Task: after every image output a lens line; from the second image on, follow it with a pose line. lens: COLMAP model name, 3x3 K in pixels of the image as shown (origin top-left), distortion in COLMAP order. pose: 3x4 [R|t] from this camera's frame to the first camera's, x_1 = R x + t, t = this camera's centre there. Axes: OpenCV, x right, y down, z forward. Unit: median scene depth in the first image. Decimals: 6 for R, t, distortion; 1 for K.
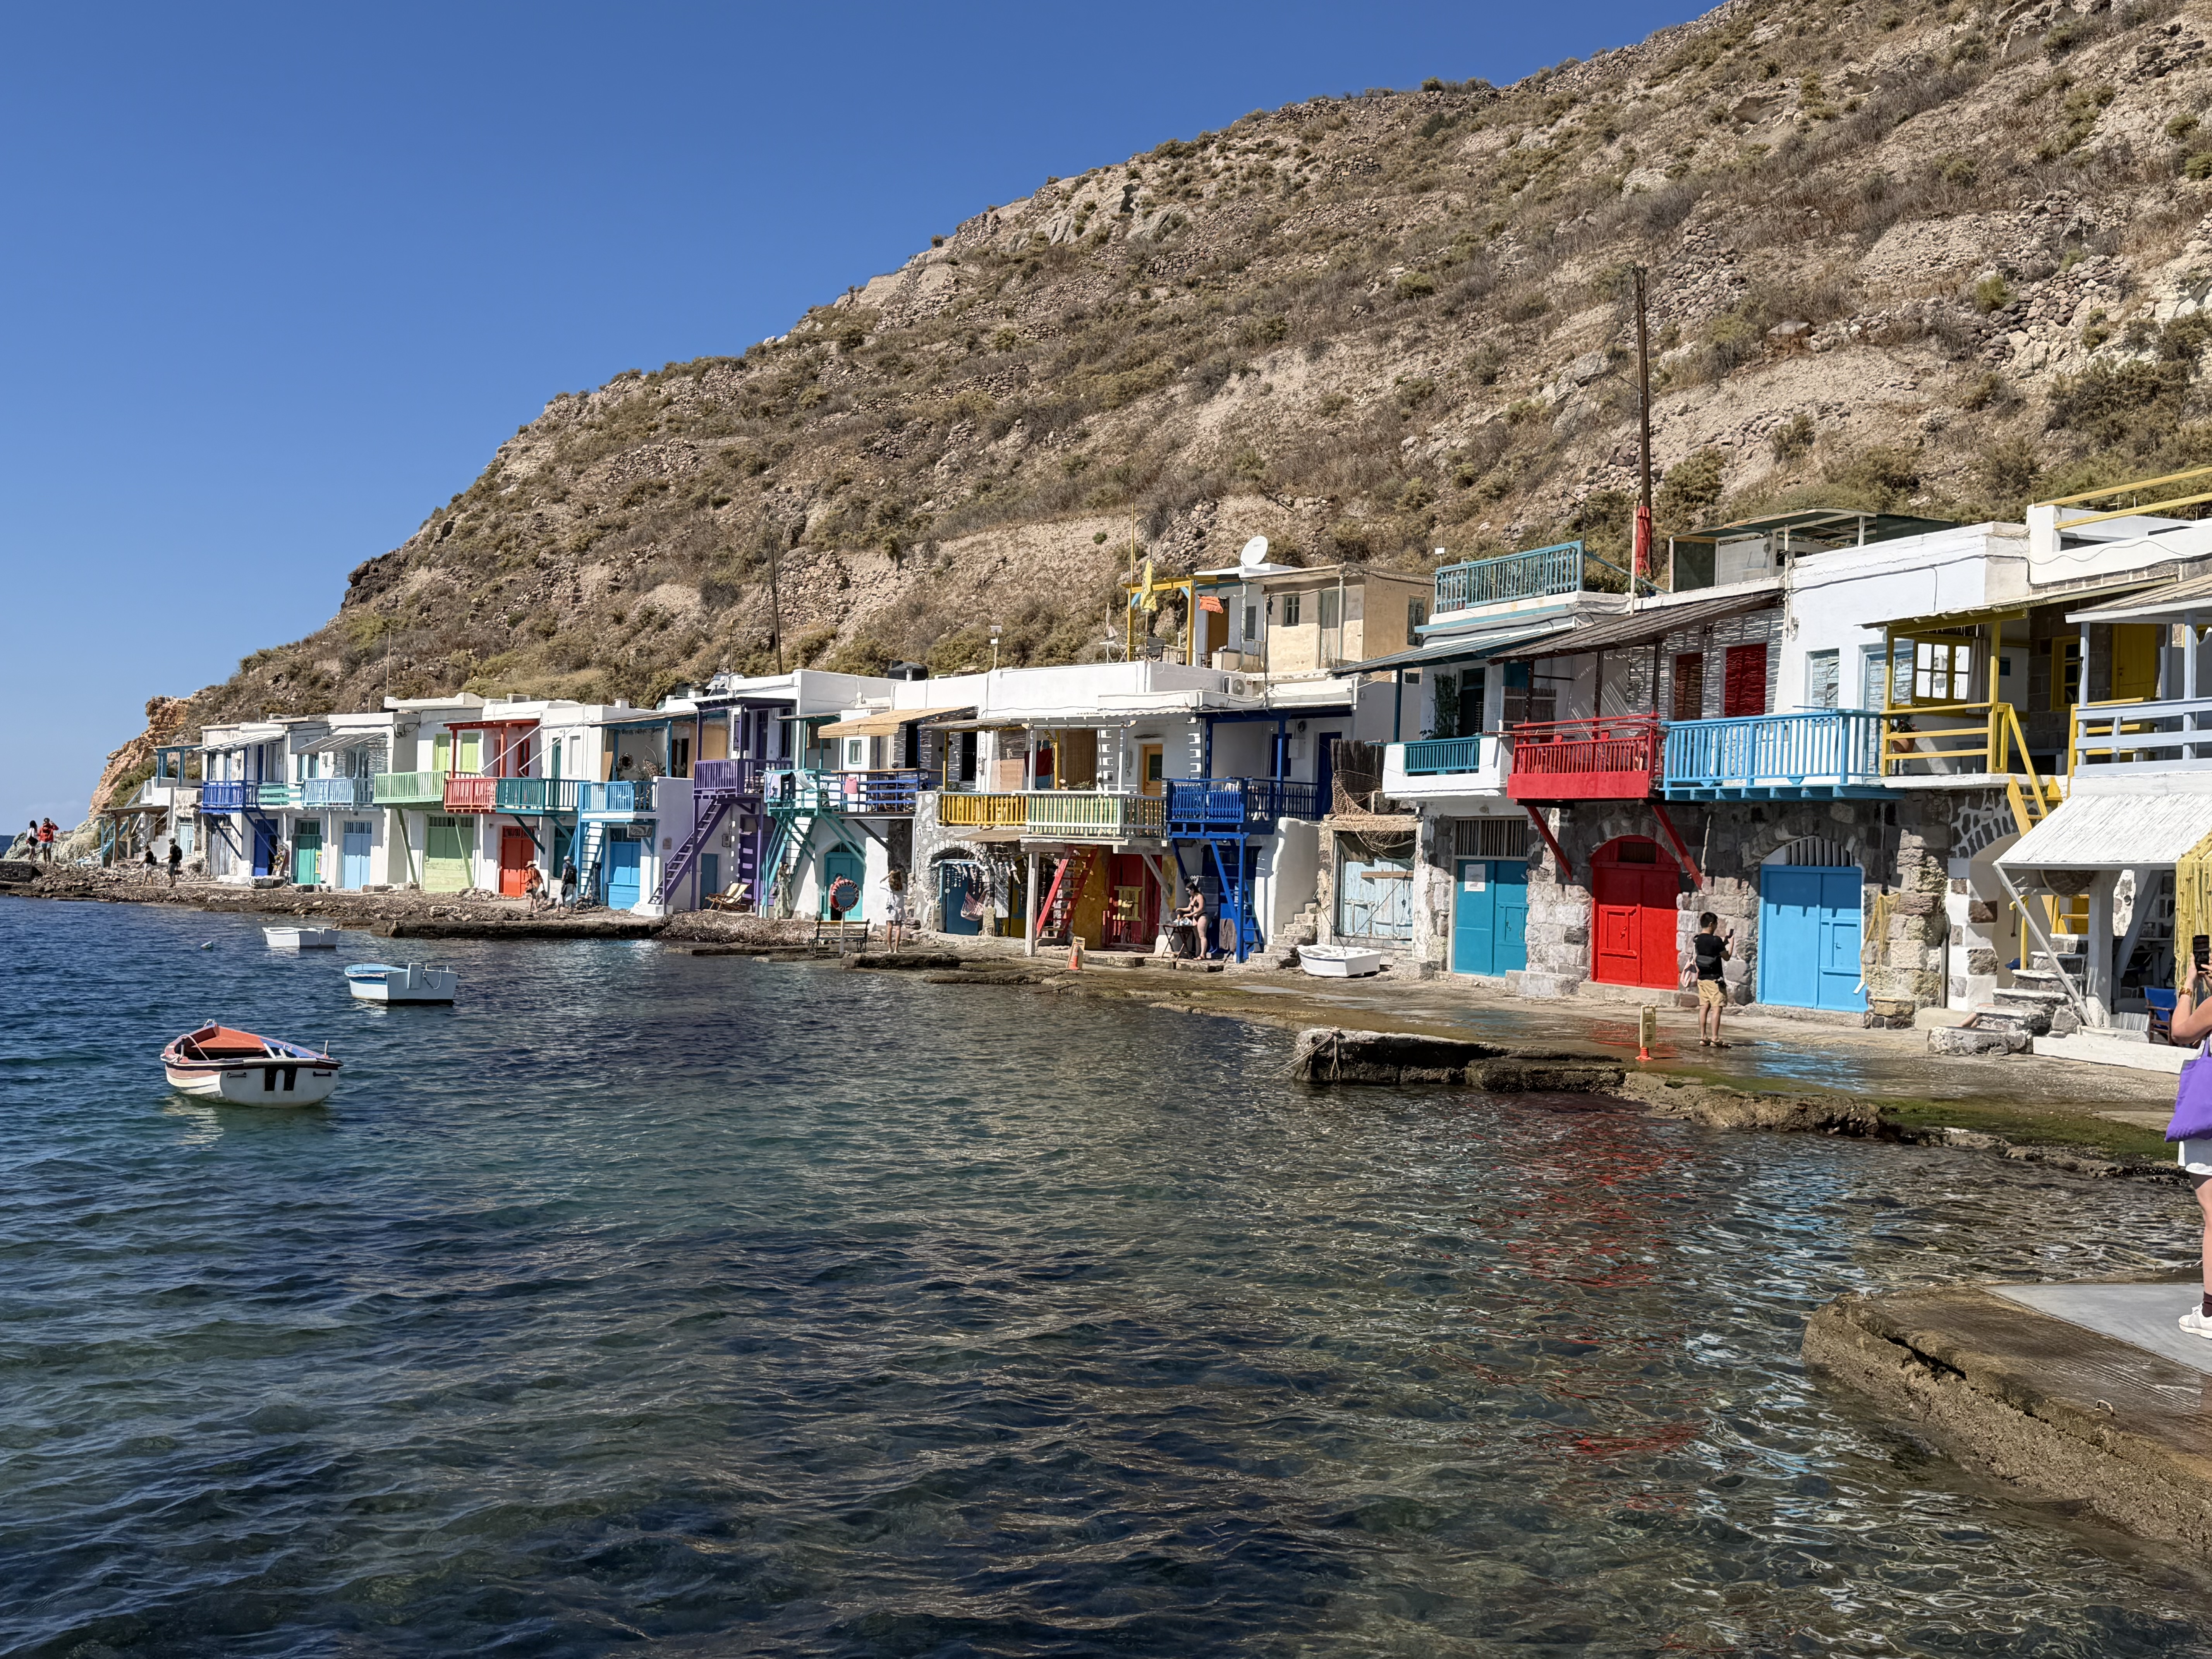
lens RADIAL K [[2245.7, 0, 1106.0], [0, 2245.7, 829.5], [0, 0, 1]] dist [0.133043, -0.008896]
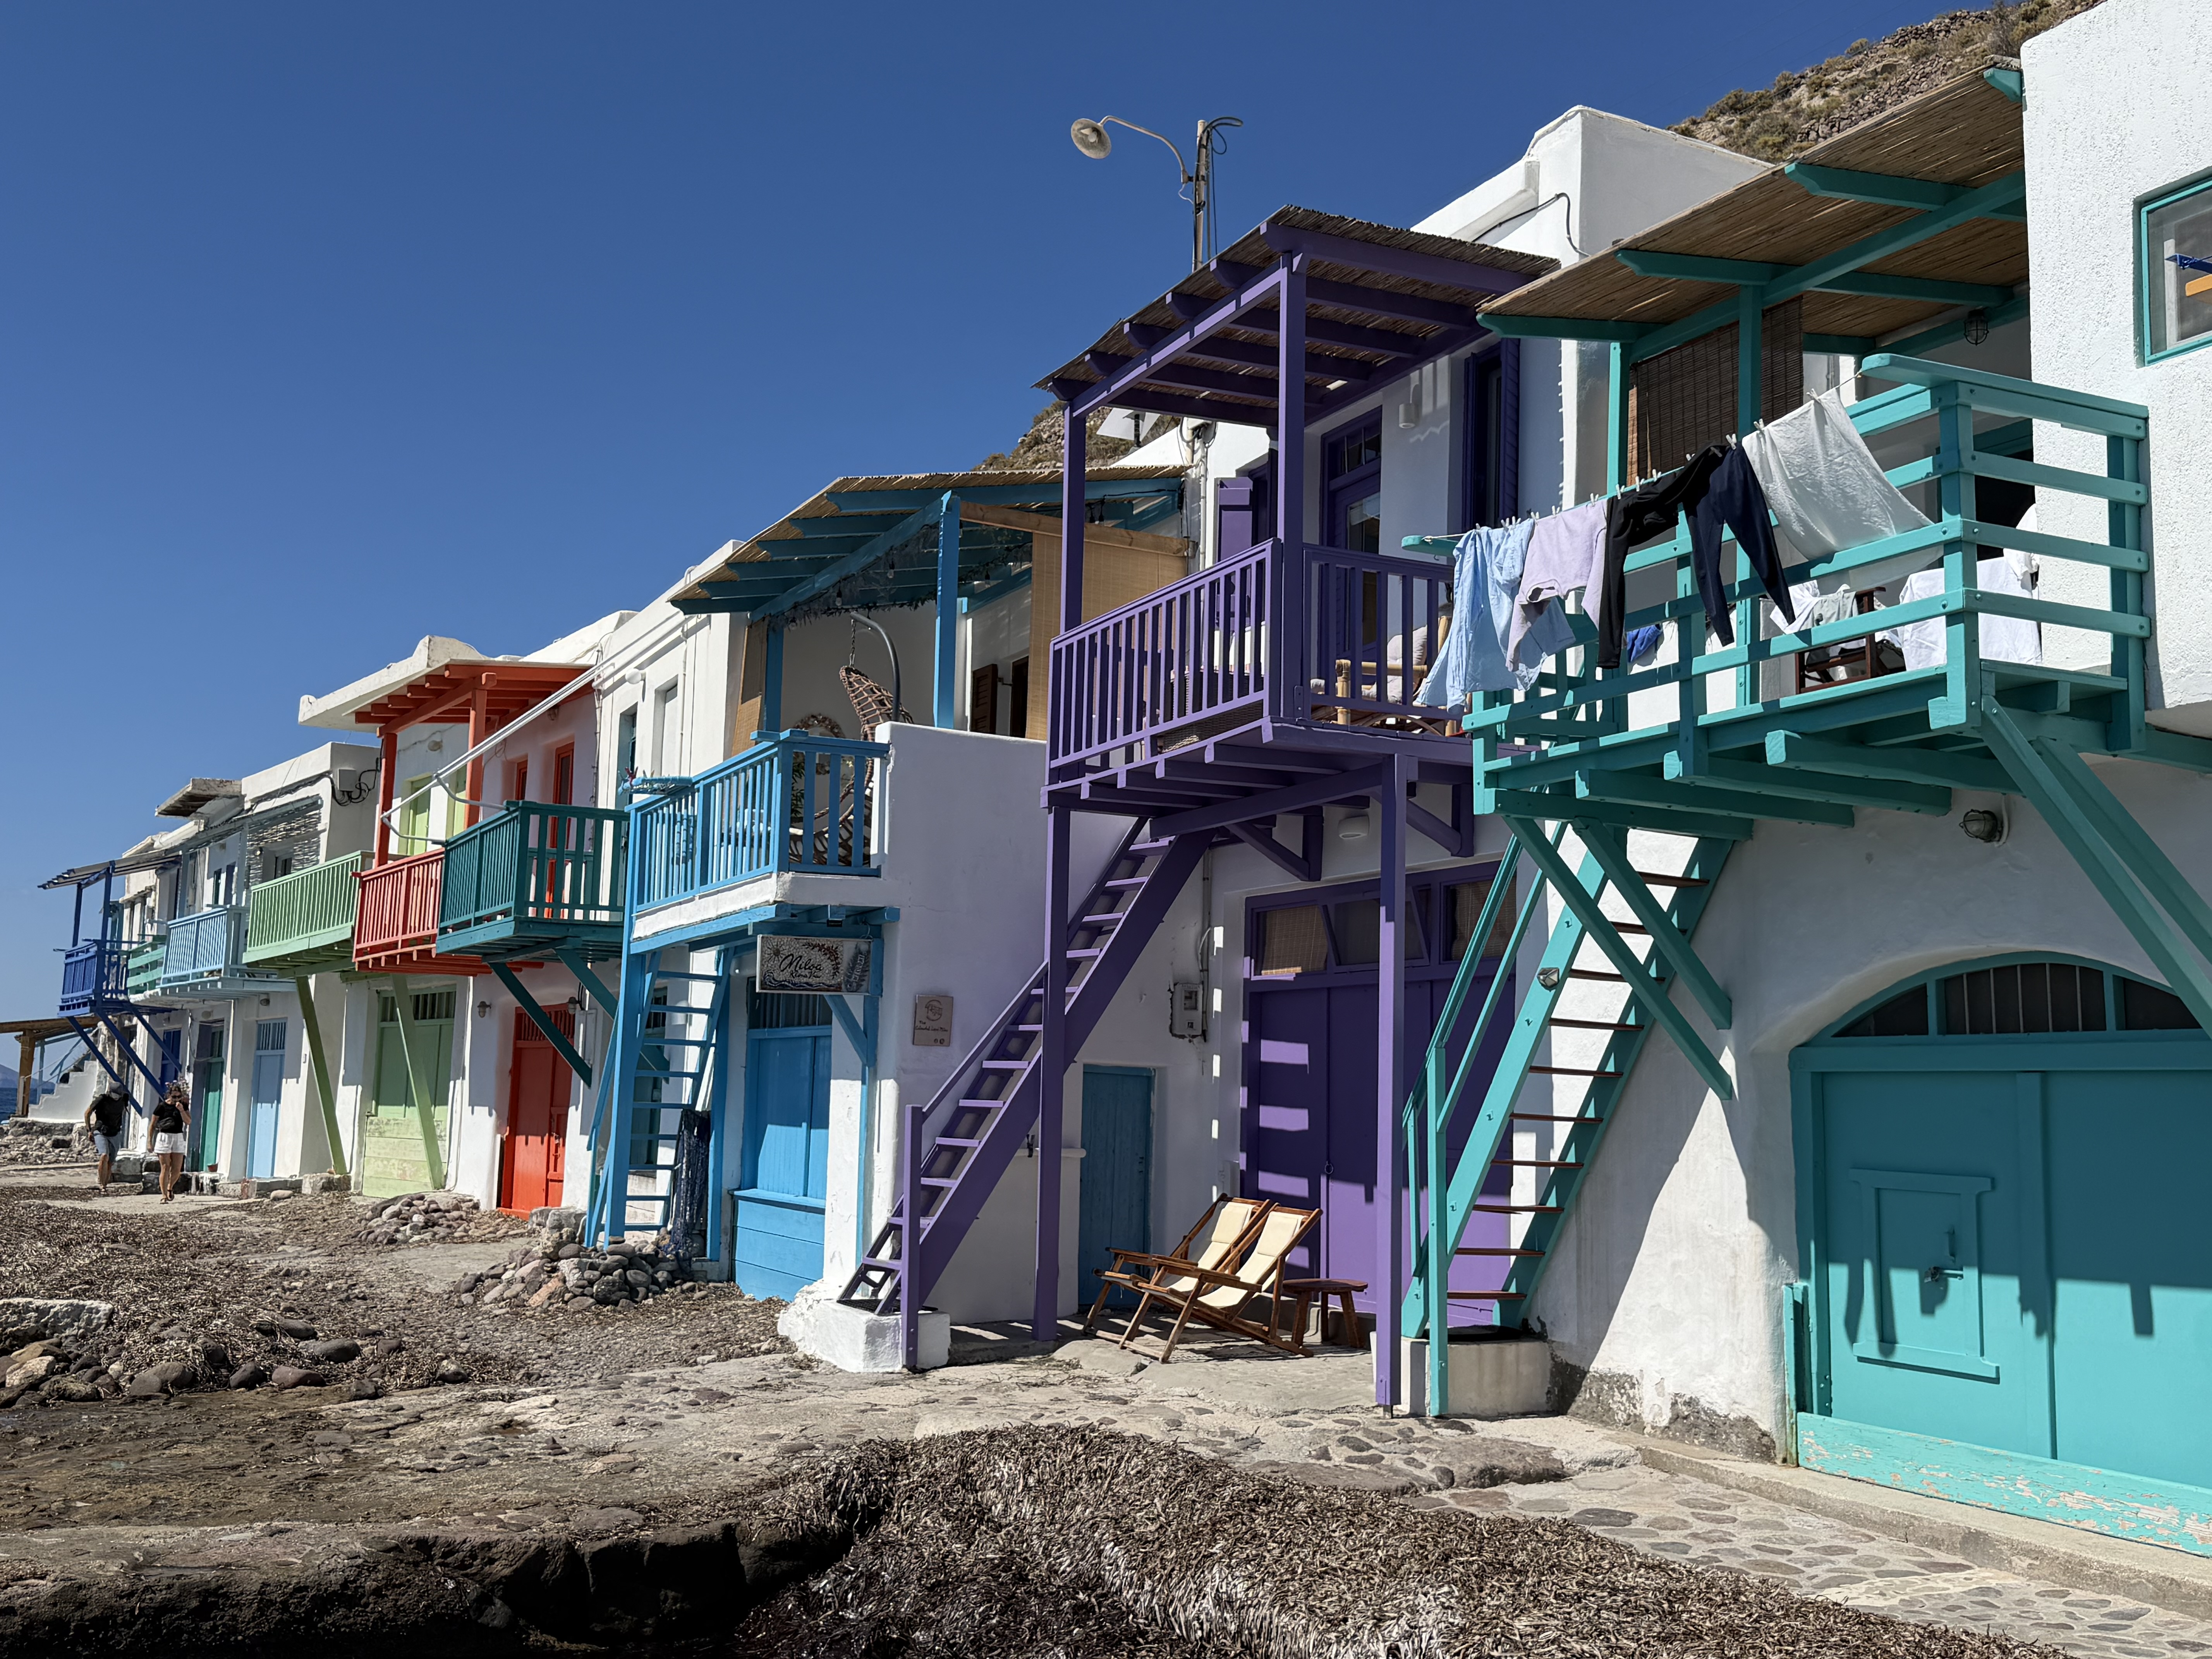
lens RADIAL K [[2425.3, 0, 1106.0], [0, 2425.3, 829.5], [0, 0, 1]] dist [0.131157, 0.000654]
pose [[0.985885, -0.025440, -0.165479, -0.144457], [0.008100, 0.994479, -0.104625, 0.013527], [0.167227, 0.101808, 0.980648, 0.804599]]
